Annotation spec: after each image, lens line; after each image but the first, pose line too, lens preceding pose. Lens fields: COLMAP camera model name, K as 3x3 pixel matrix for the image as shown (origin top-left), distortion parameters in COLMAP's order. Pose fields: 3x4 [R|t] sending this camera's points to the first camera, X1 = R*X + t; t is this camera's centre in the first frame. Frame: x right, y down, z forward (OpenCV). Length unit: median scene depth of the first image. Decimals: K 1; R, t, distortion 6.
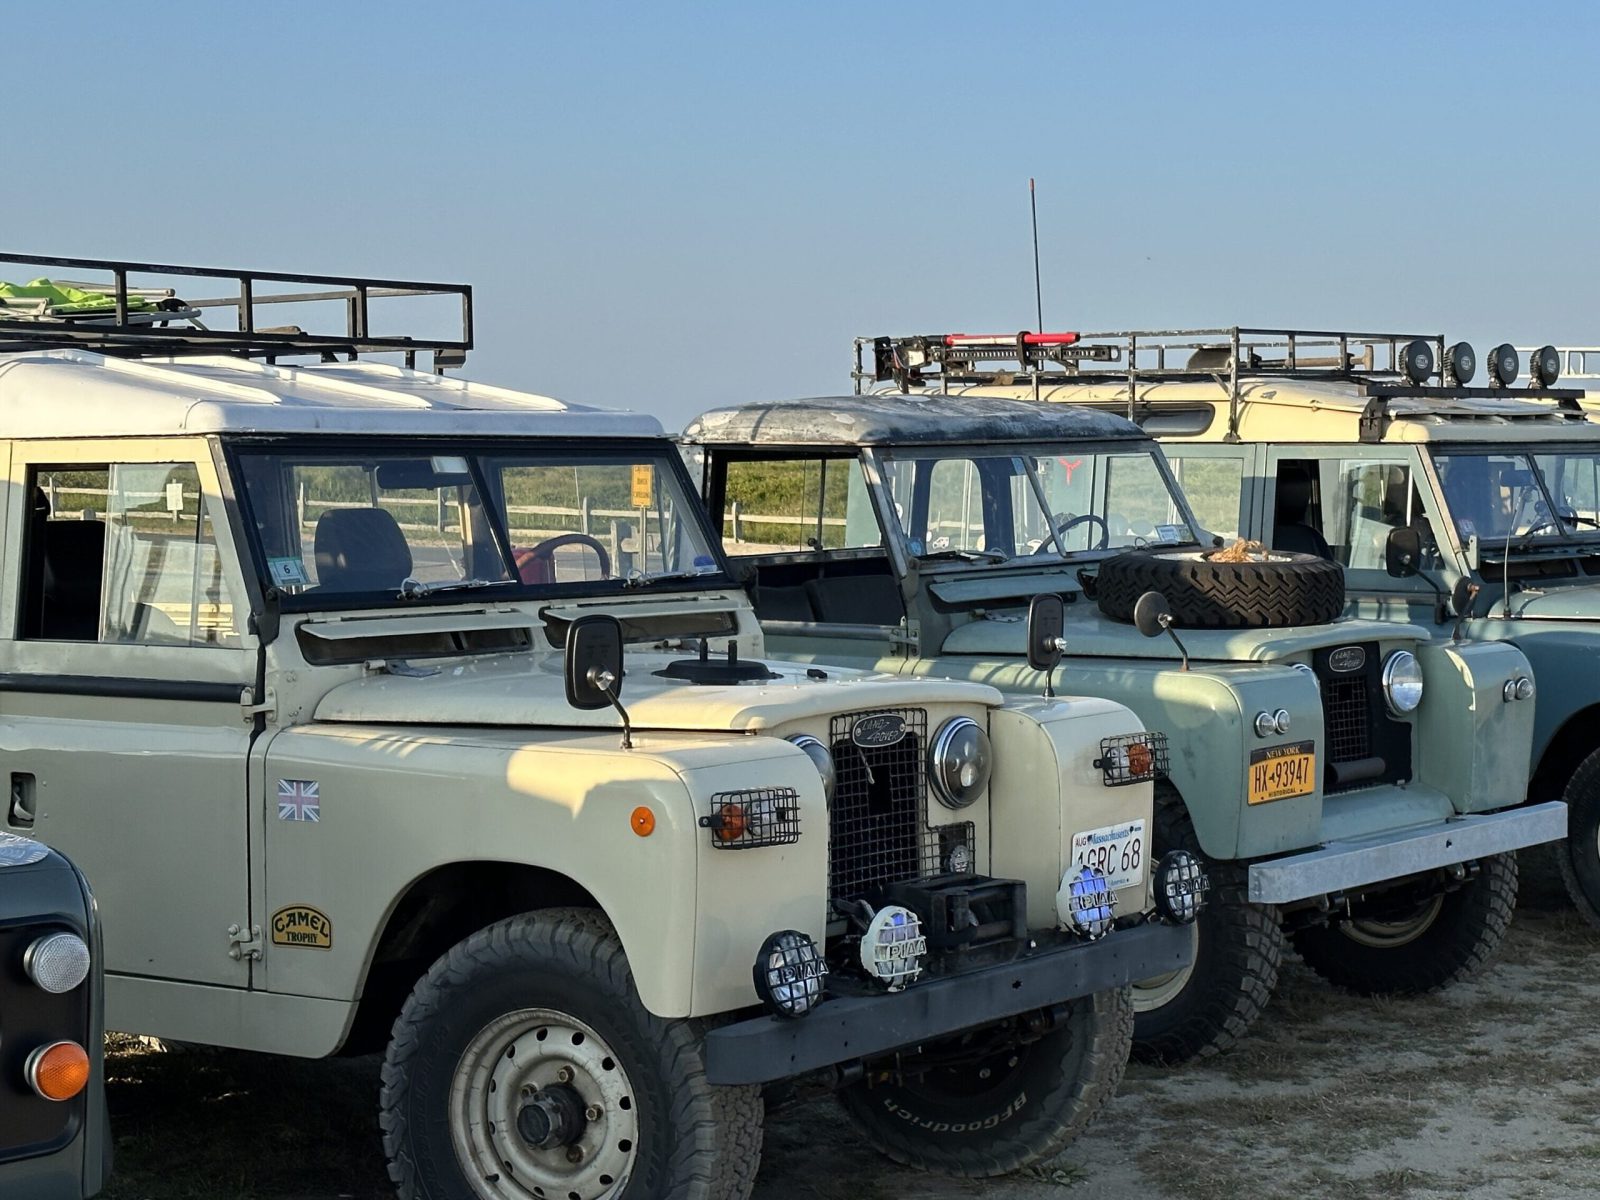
lens RADIAL K [[2239.7, 0, 799.5], [0, 2239.7, 600.3], [0, 0, 1]] dist [0.001380, 0.000000]
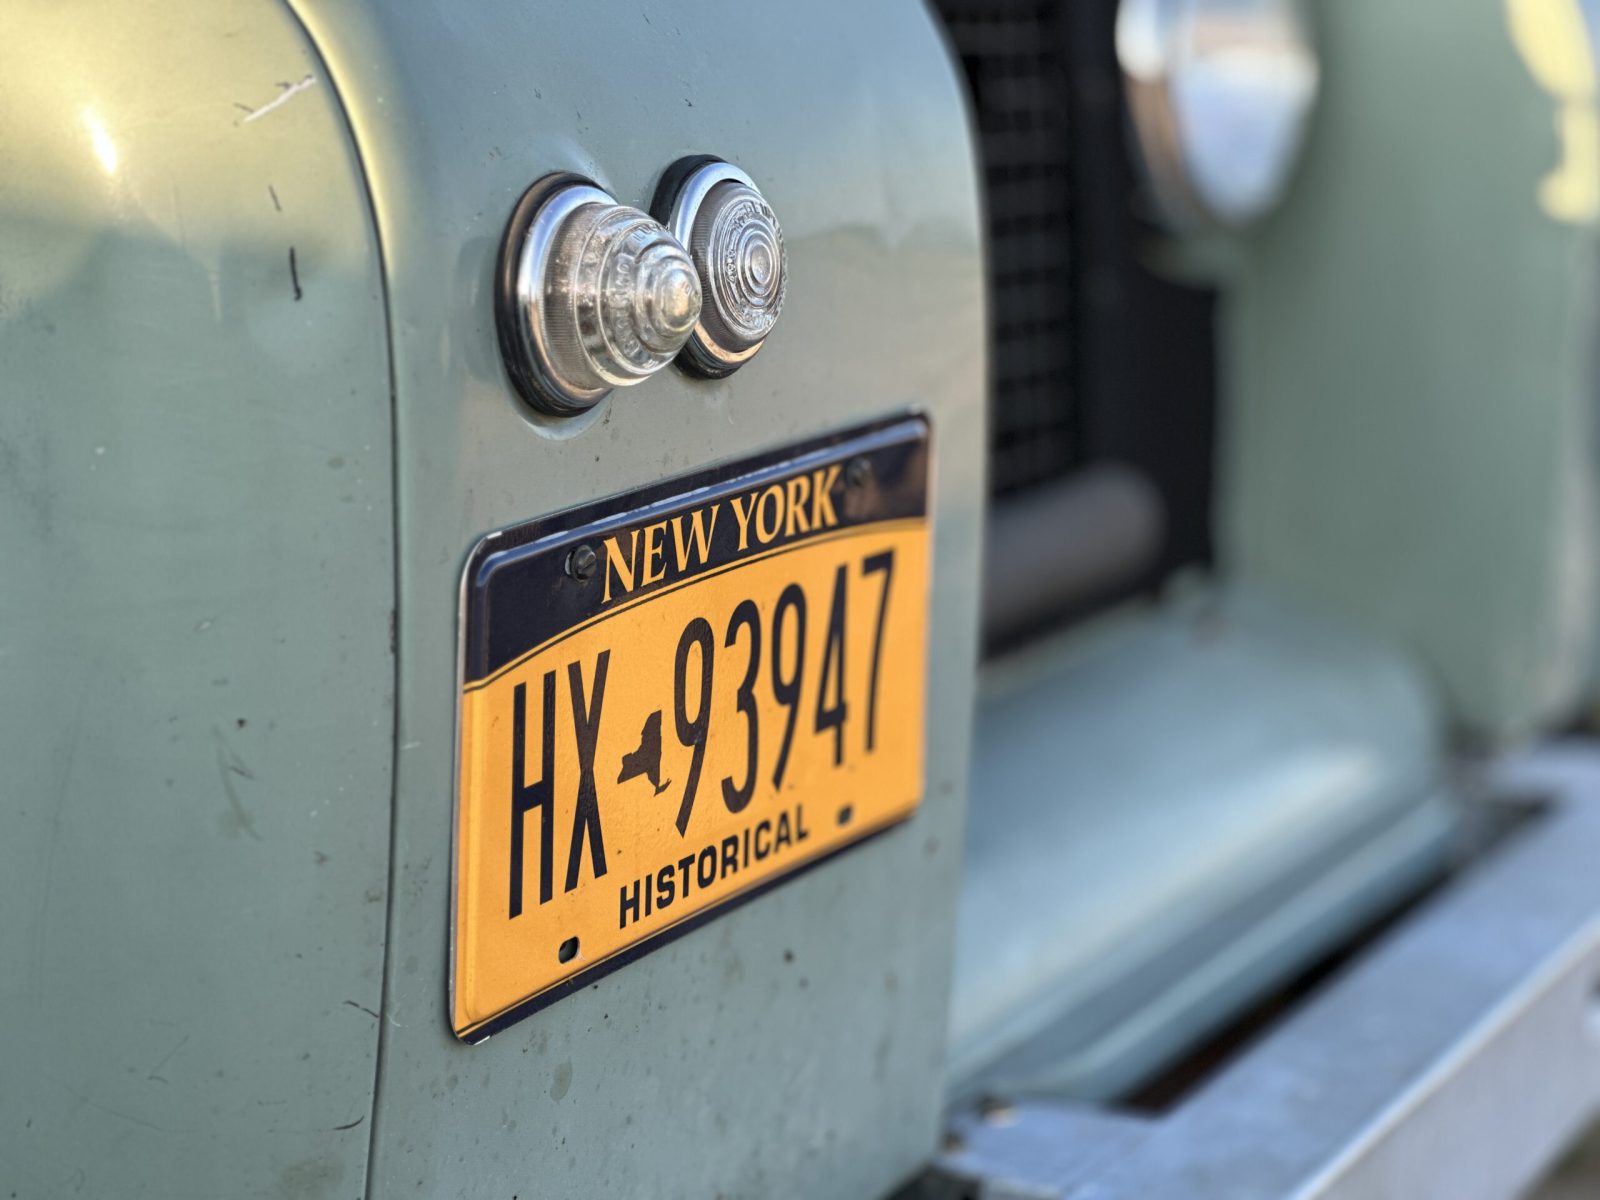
lens RADIAL K [[3584.7, 0, 799.8], [0, 3584.7, 600.0], [0, 0, 1]] dist [-0.009119, 0.000000]
pose [[0.945963, -0.041133, 0.321655, 0.159150], [-0.005183, 0.989877, 0.141830, 0.044841], [-0.324233, -0.135834, 0.936174, 0.823590]]
